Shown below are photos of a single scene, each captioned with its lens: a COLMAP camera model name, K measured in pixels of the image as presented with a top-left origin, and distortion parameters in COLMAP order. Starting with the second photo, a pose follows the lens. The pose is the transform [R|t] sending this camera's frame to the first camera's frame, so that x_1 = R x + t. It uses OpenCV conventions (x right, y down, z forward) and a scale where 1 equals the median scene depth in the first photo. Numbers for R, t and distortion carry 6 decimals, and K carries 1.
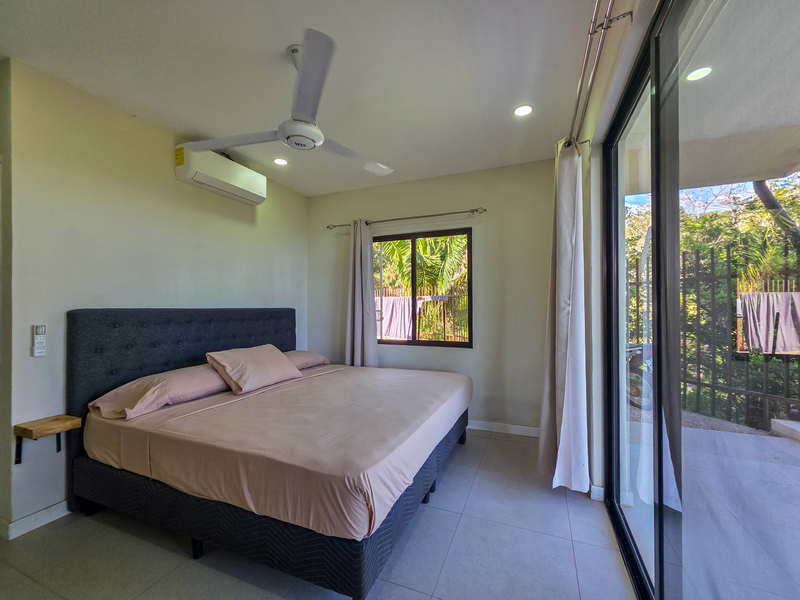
lens RADIAL K [[330.5, 0, 402.6], [0, 330.5, 303.3], [0, 0, 1]] dist [0.002802, -0.000182]
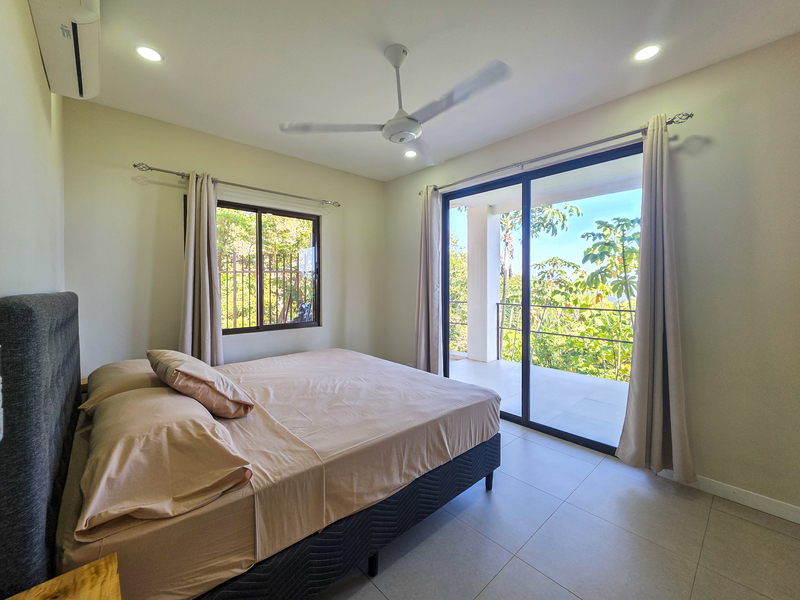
lens RADIAL K [[330.5, 0, 404.3], [0, 330.5, 295.5], [0, 0, 1]] dist [0.002802, -0.000182]
pose [[0.418887, -0.018729, 0.907845, -0.862630], [-0.006435, 0.999701, 0.023594, 0.006958], [-0.908016, -0.015725, 0.418641, 0.361152]]
